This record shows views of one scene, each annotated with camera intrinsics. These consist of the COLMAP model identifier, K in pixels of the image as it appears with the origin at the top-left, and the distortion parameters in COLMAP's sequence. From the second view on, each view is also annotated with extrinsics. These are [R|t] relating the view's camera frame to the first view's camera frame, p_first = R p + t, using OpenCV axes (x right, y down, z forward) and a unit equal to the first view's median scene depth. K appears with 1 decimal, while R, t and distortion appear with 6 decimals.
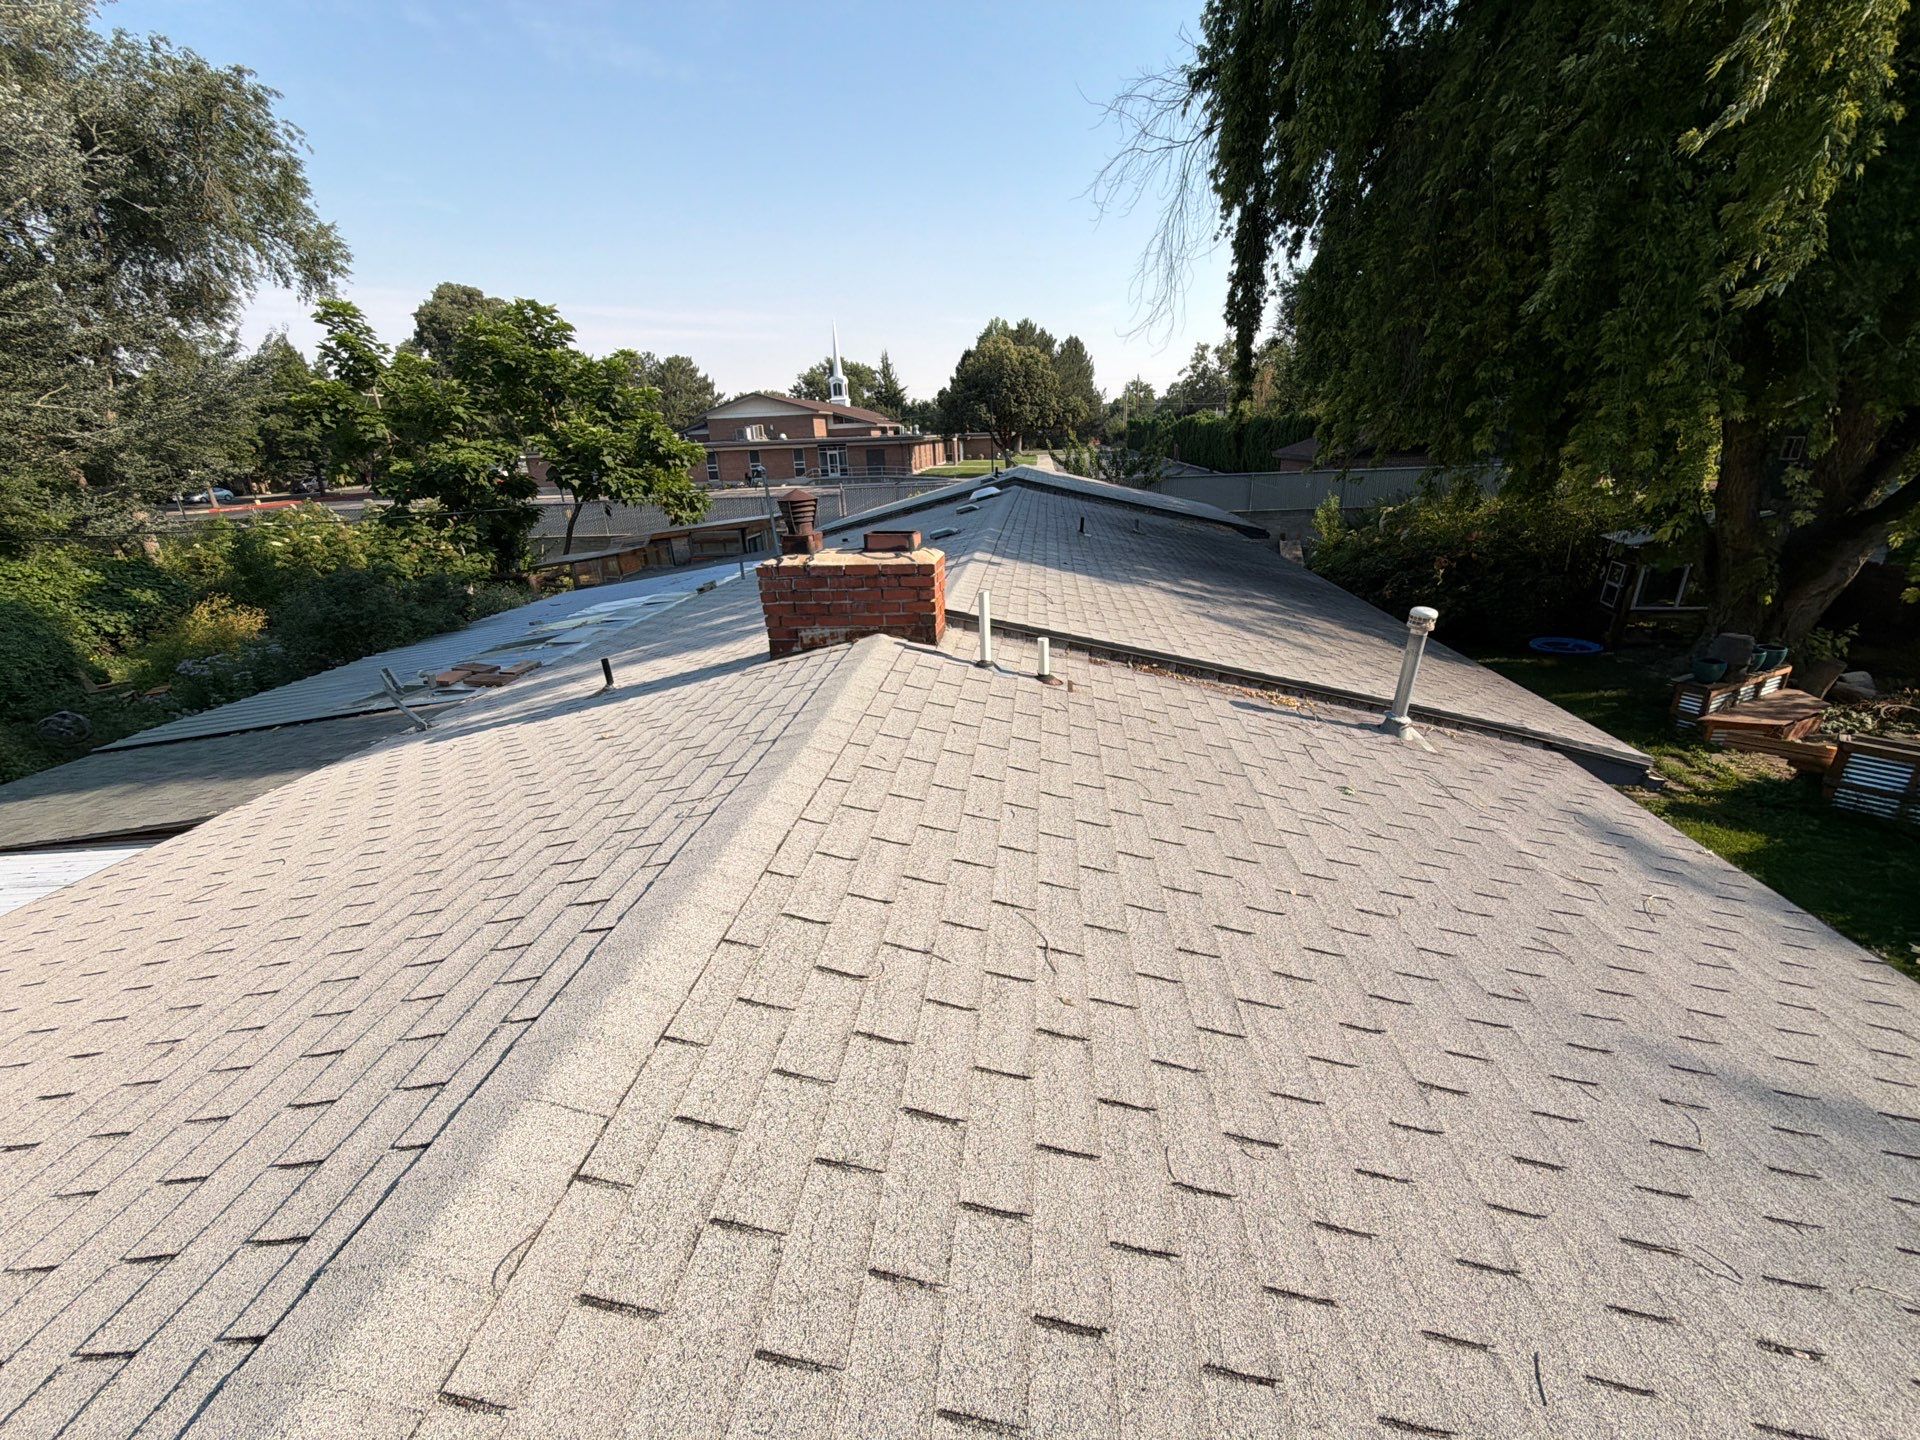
lens RADIAL K [[765.5, 0, 959.6], [0, 765.5, 717.5], [0, 0, 1]] dist [0.000746, -0.000293]
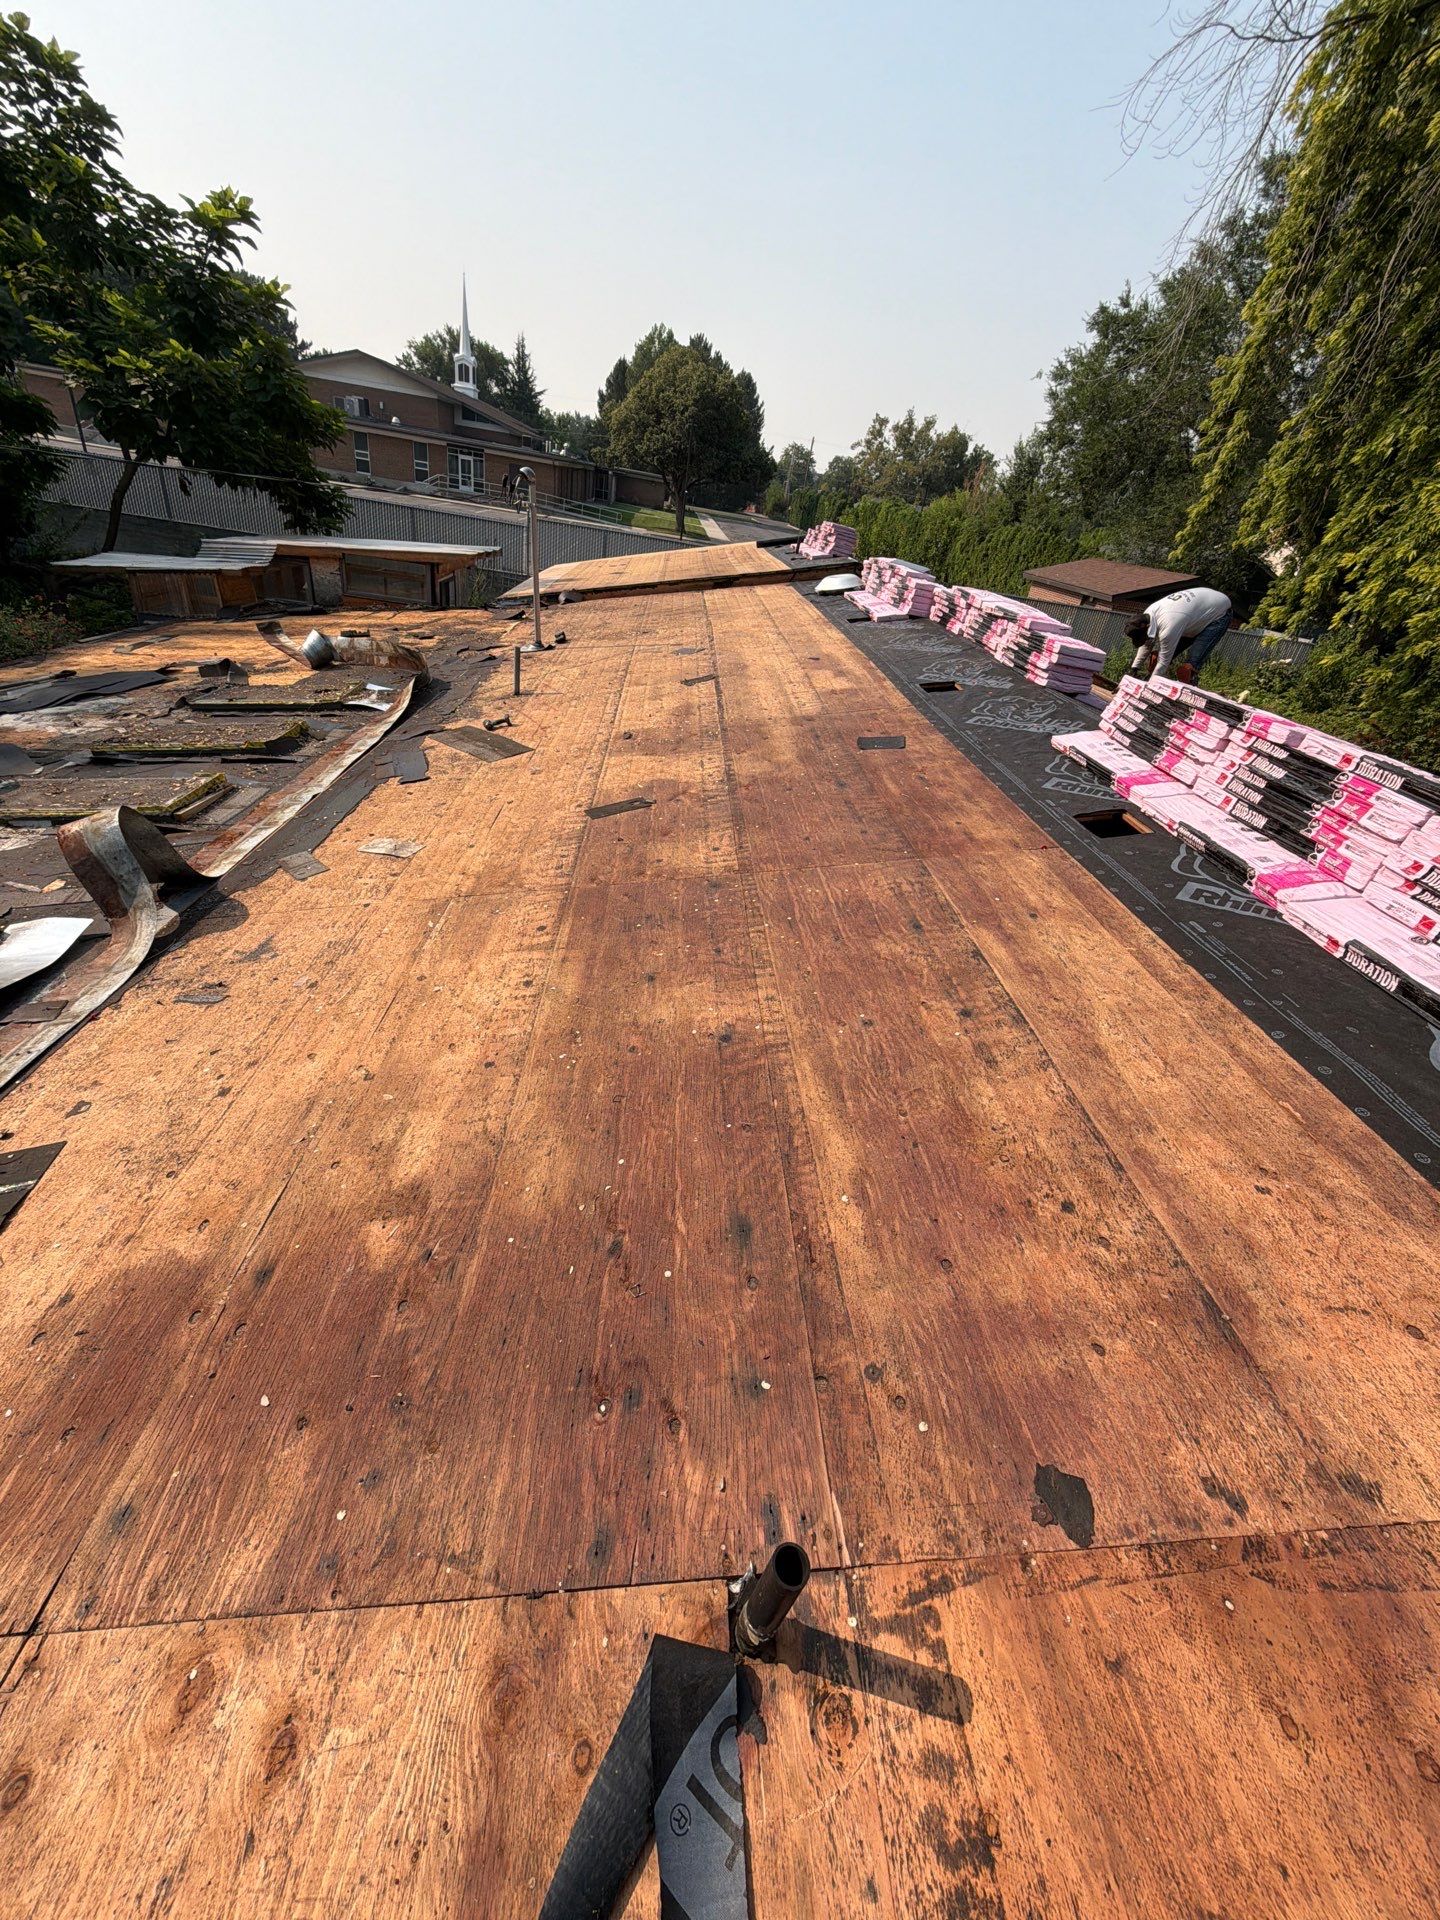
lens RADIAL K [[765.5, 0, 721.3], [0, 765.5, 960.5], [0, 0, 1]] dist [0.000746, -0.000293]
pose [[0.972507, 0.079615, 0.218843, -0.056629], [-0.122659, 0.973944, 0.190758, -0.026352], [-0.197954, -0.212356, 0.956932, 0.093910]]
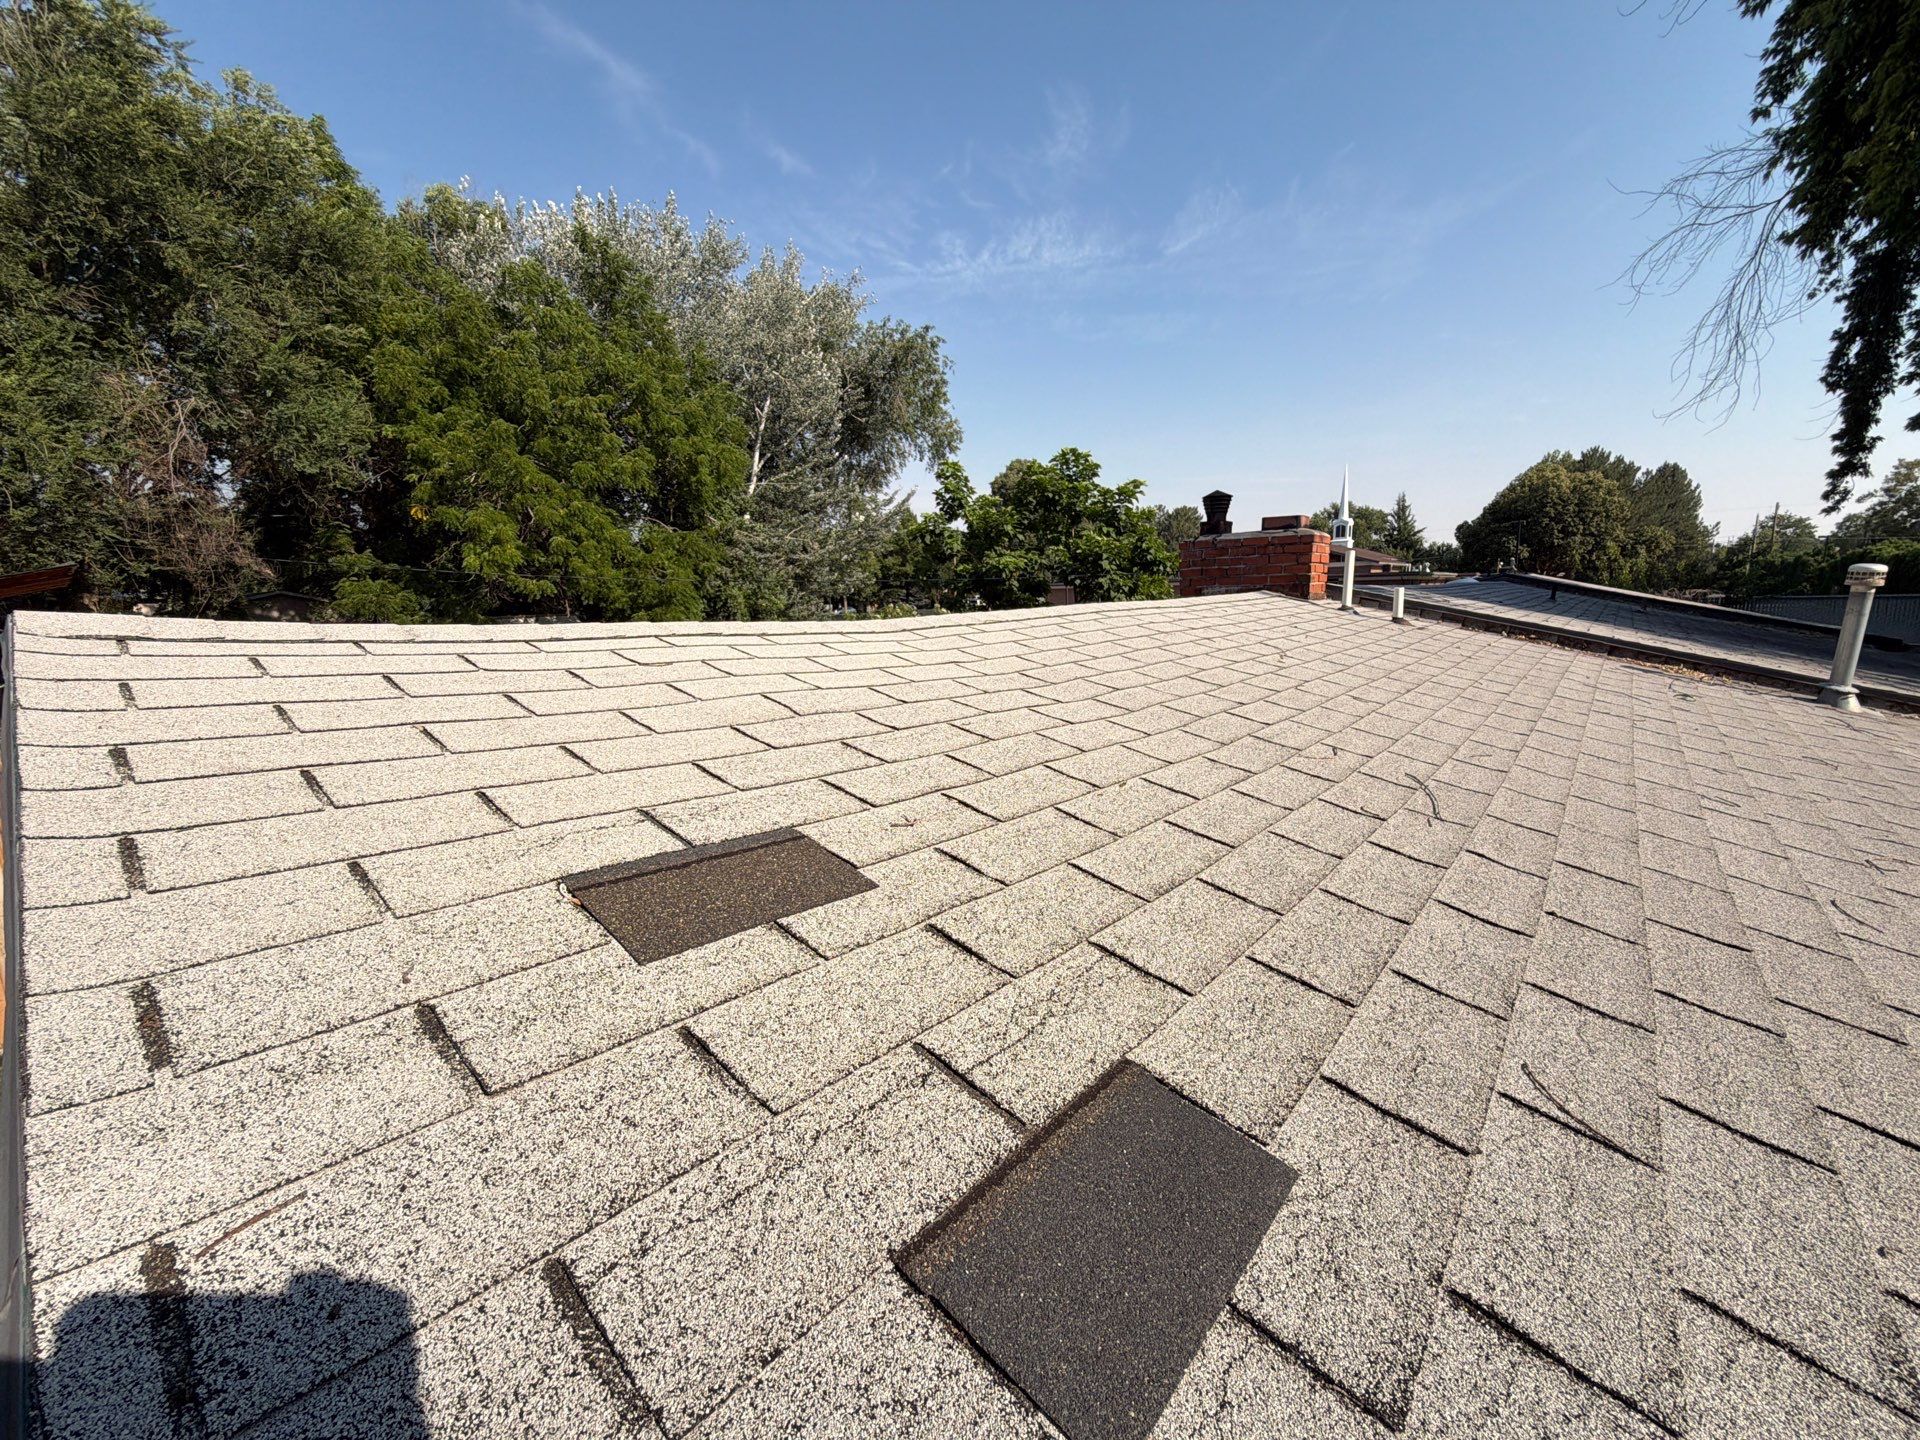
lens RADIAL K [[765.5, 0, 963.6], [0, 765.5, 714.7], [0, 0, 1]] dist [0.000746, -0.000293]
pose [[0.826498, 0.105528, -0.552961, 0.020541], [-0.203183, 0.971980, -0.118198, 0.033626], [0.524993, 0.210043, 0.824781, -0.028564]]
